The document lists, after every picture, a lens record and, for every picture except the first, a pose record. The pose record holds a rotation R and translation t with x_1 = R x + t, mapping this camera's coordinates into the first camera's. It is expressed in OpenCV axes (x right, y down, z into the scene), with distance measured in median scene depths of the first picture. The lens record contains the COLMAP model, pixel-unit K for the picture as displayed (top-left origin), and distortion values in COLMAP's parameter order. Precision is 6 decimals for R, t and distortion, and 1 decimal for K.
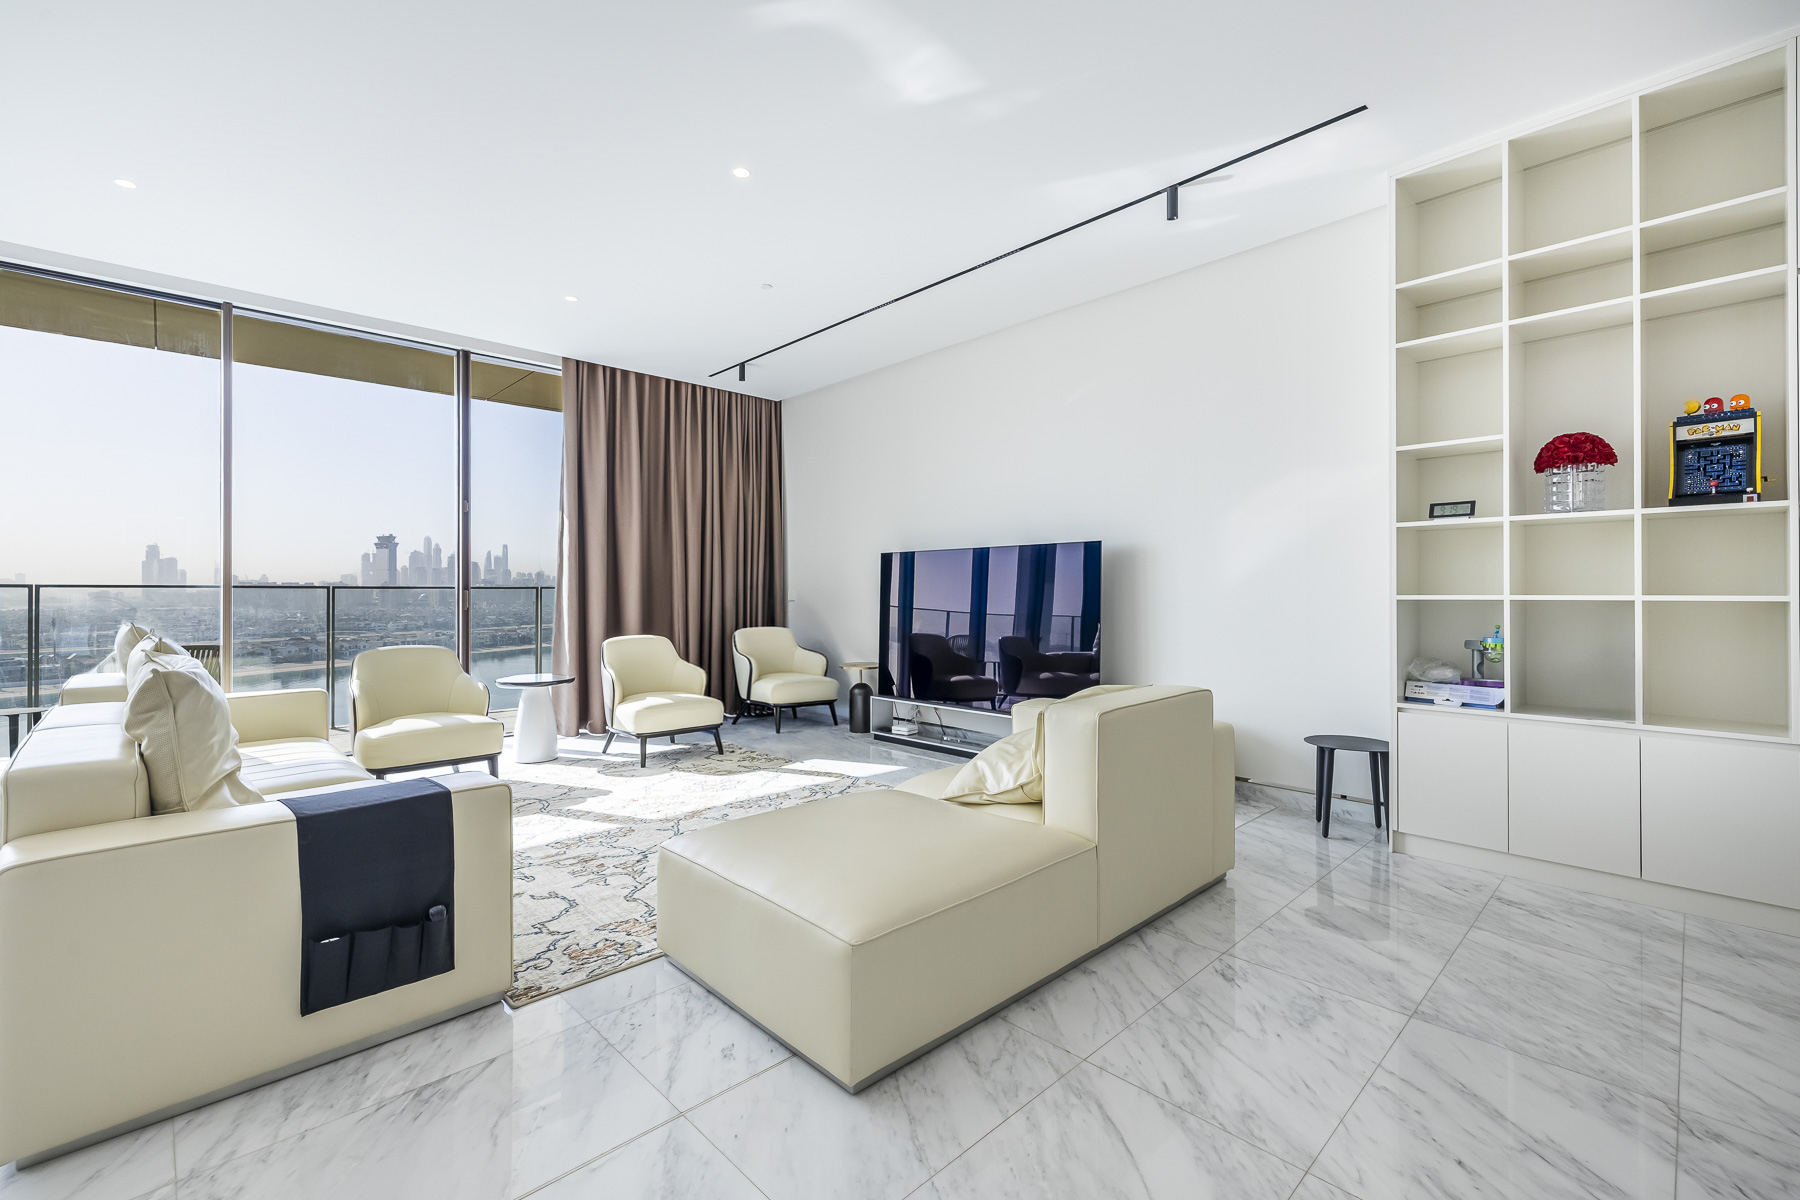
lens RADIAL K [[771.7, 0, 885.3], [0, 771.7, 592.7], [0, 0, 1]] dist [0.001862, 0.000168]
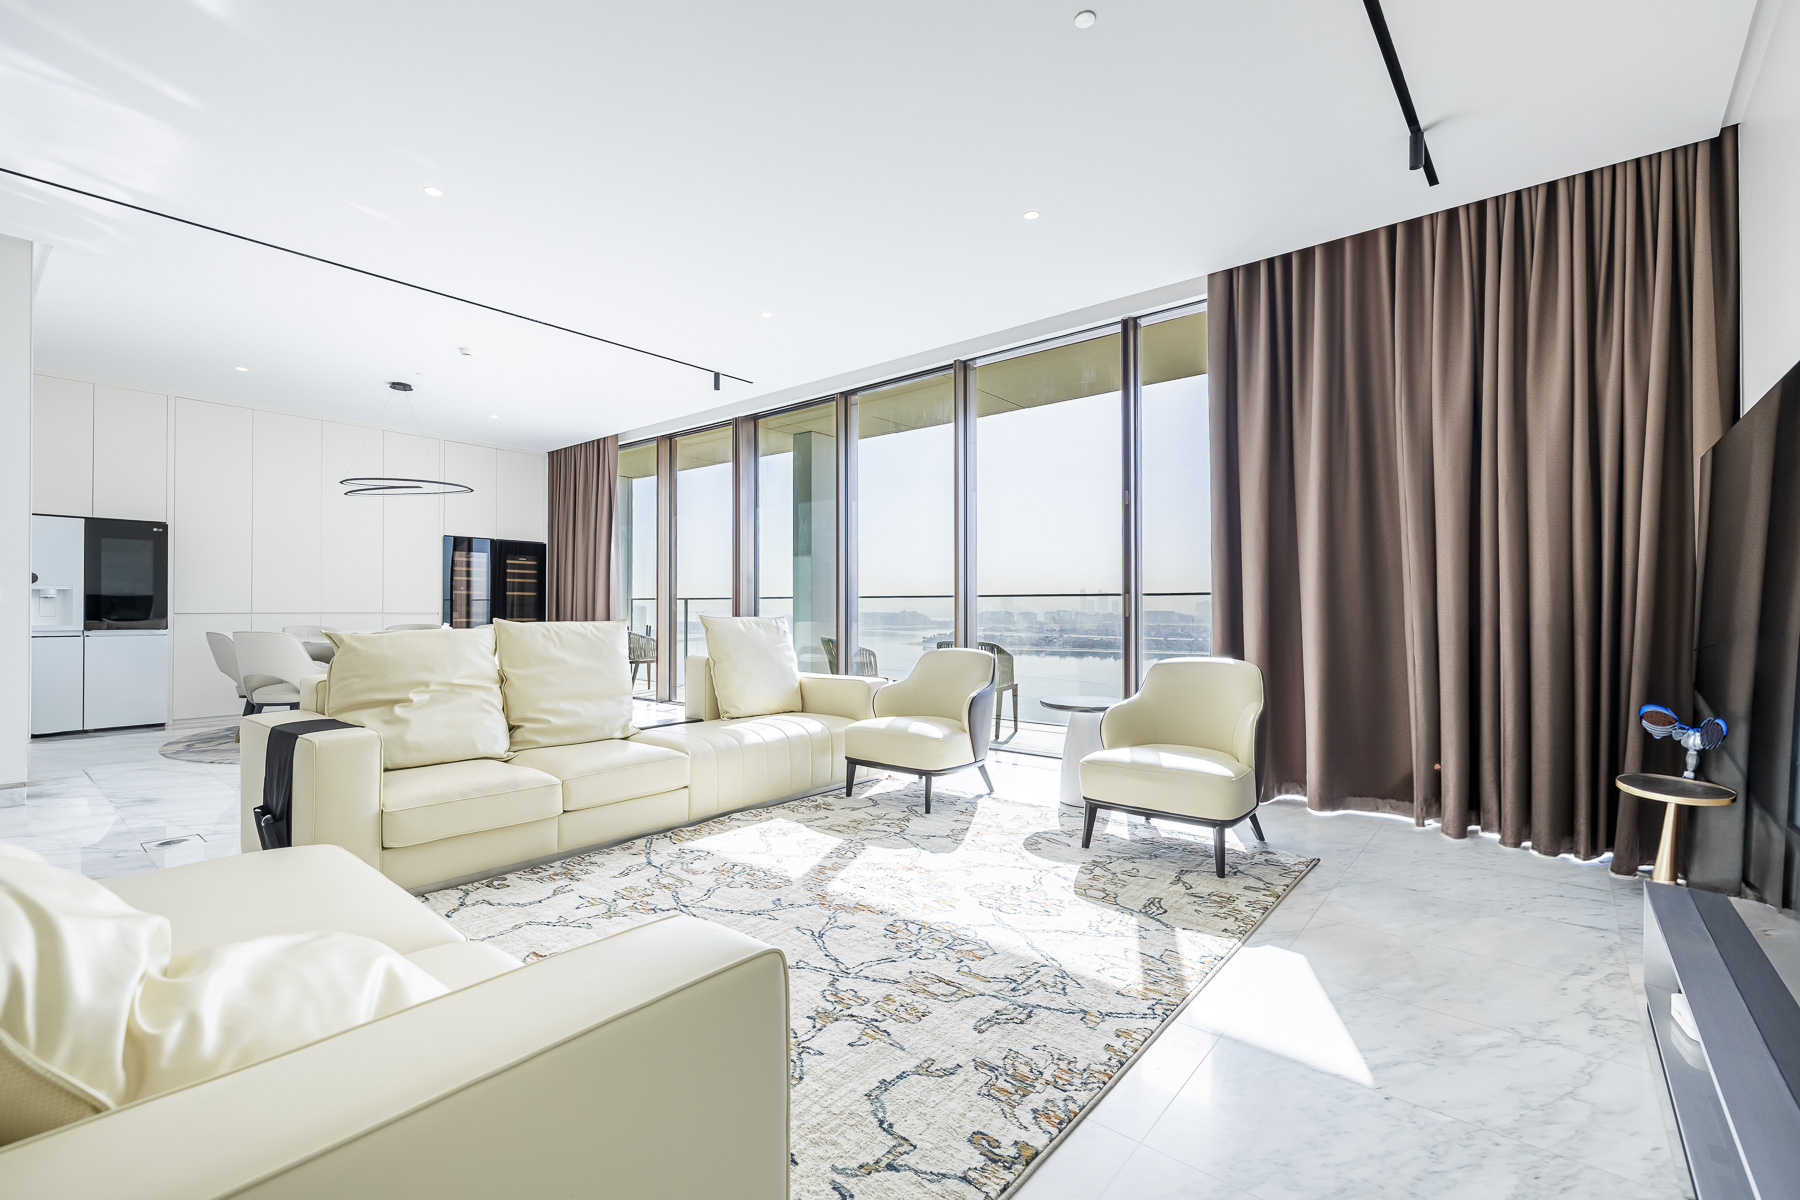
lens RADIAL K [[771.7, 0, 895.0], [0, 771.7, 611.6], [0, 0, 1]] dist [0.001862, 0.000168]
pose [[0.111546, 0.002007, -0.993757, 0.520530], [-0.002266, 0.999996, 0.001765, 0.027056], [0.993757, 0.002055, 0.111550, 1.145370]]
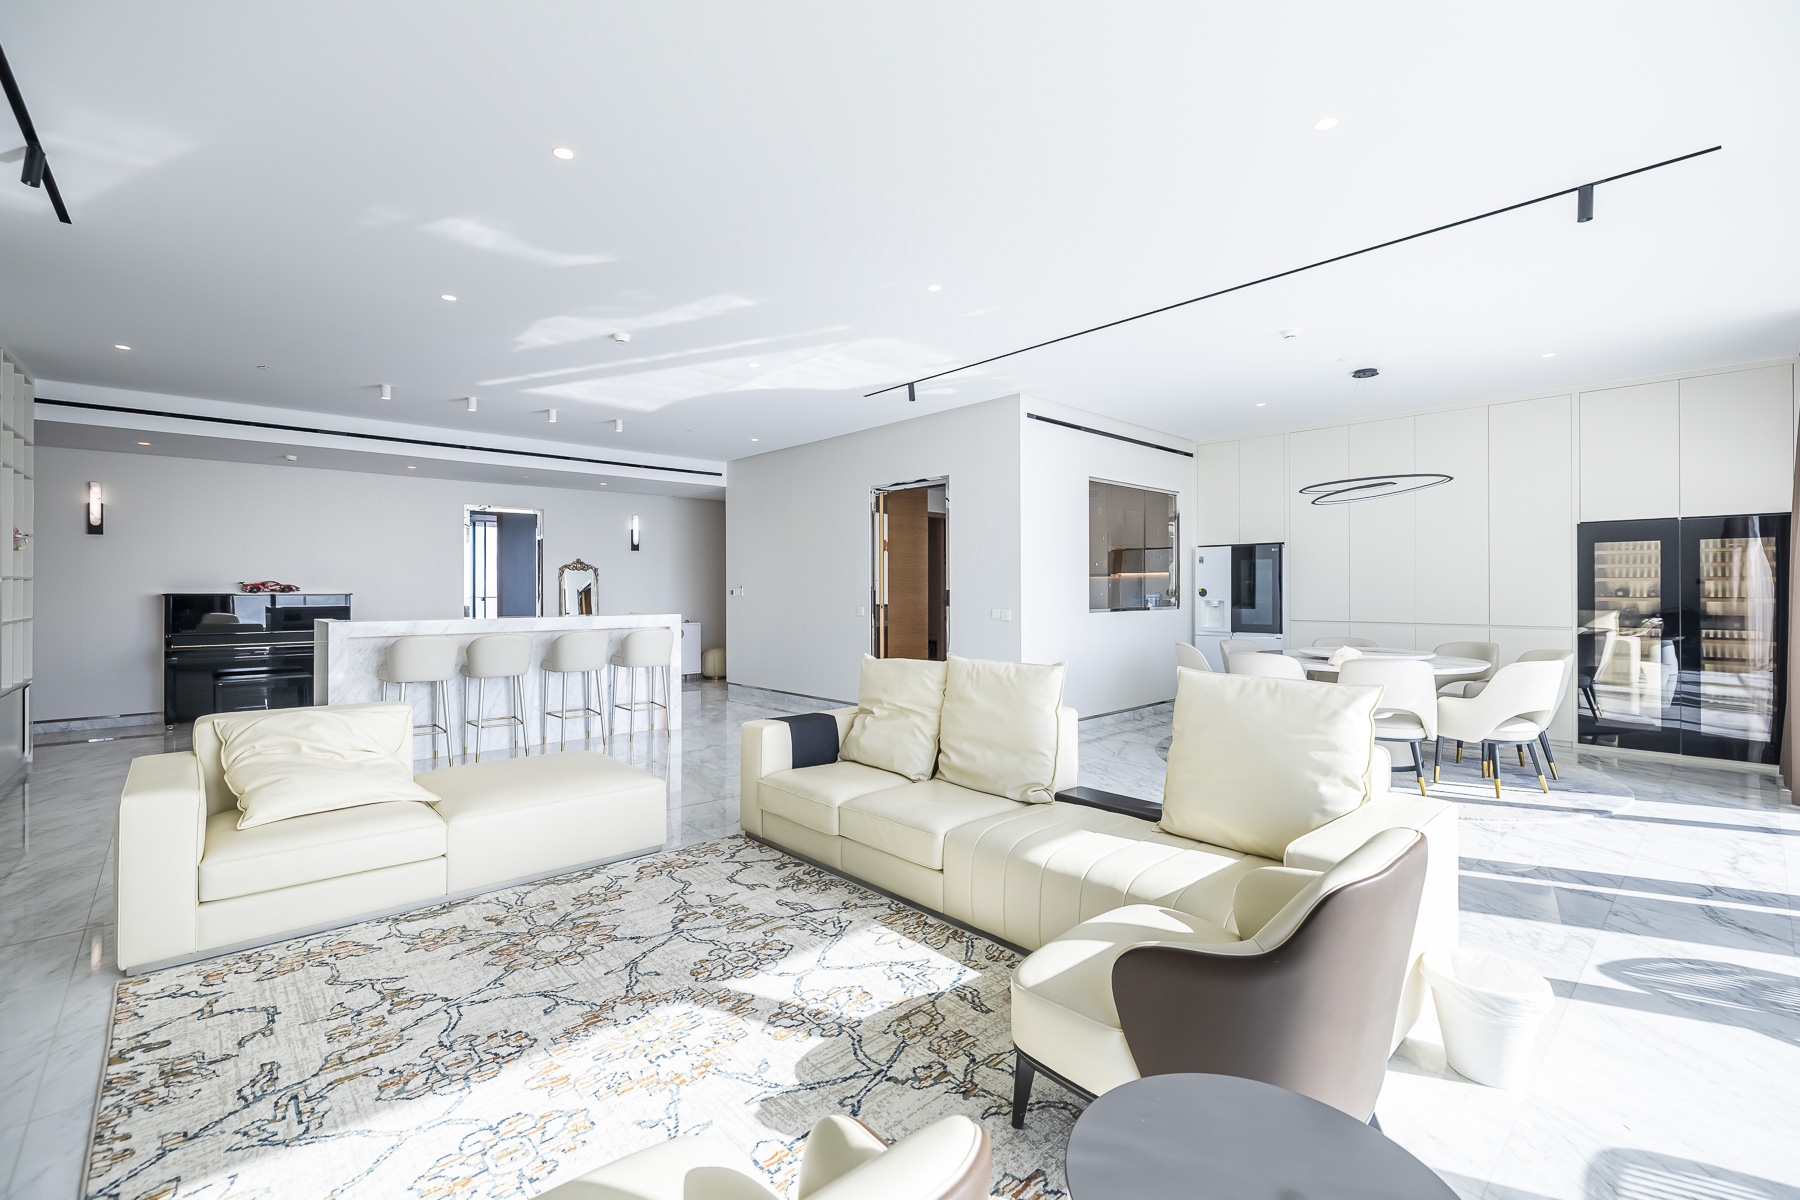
lens RADIAL K [[771.7, 0, 886.6], [0, 771.7, 592.7], [0, 0, 1]] dist [0.001862, 0.000168]
pose [[-0.999672, 0.003906, 0.025317, -0.588376], [0.003983, 0.999988, 0.003001, -0.058961], [-0.025305, 0.003101, -0.999675, 1.913924]]
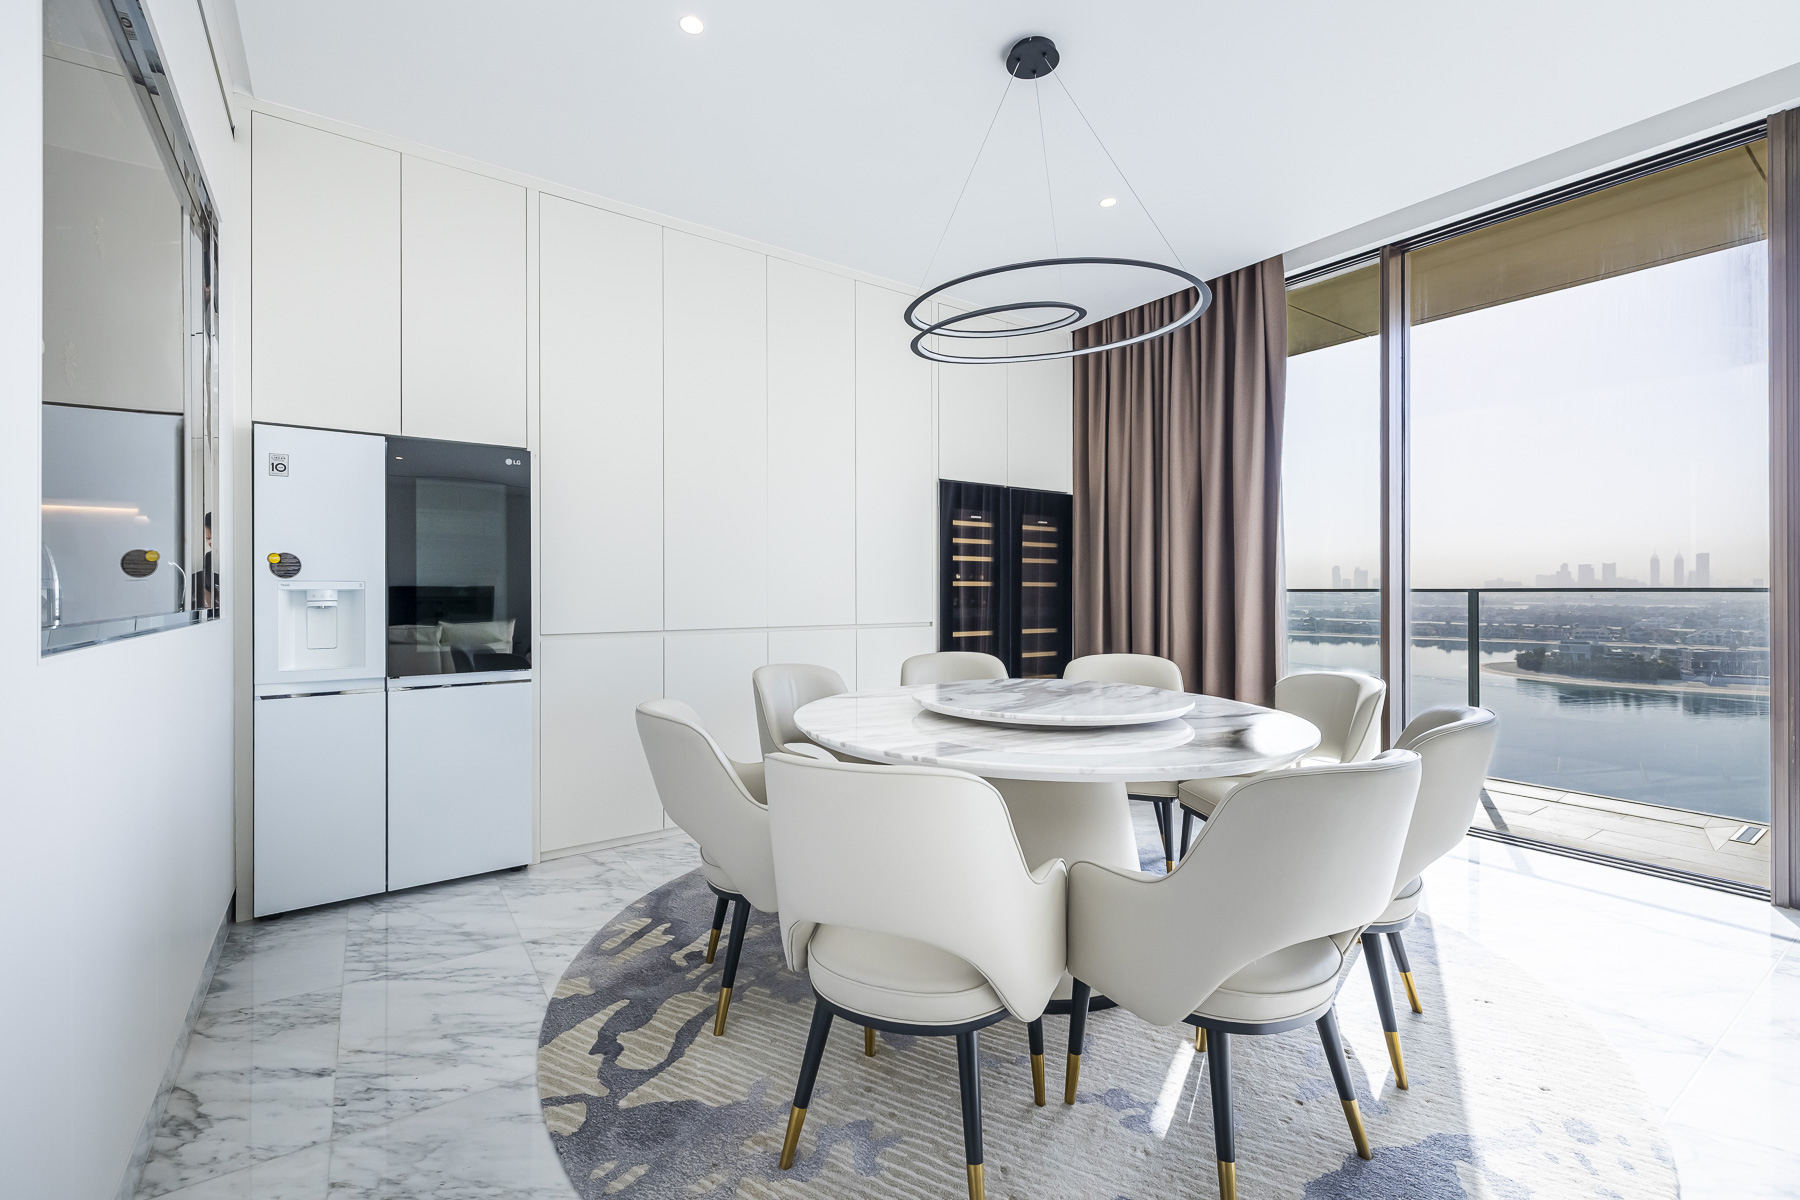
lens RADIAL K [[771.7, 0, 881.5], [0, 771.7, 593.1], [0, 0, 1]] dist [0.001862, 0.000168]
pose [[-0.150821, 0.006713, -0.988538, -0.863611], [-0.002338, 0.999972, 0.007148, -0.025169], [0.988558, 0.003390, -0.150801, 0.019615]]
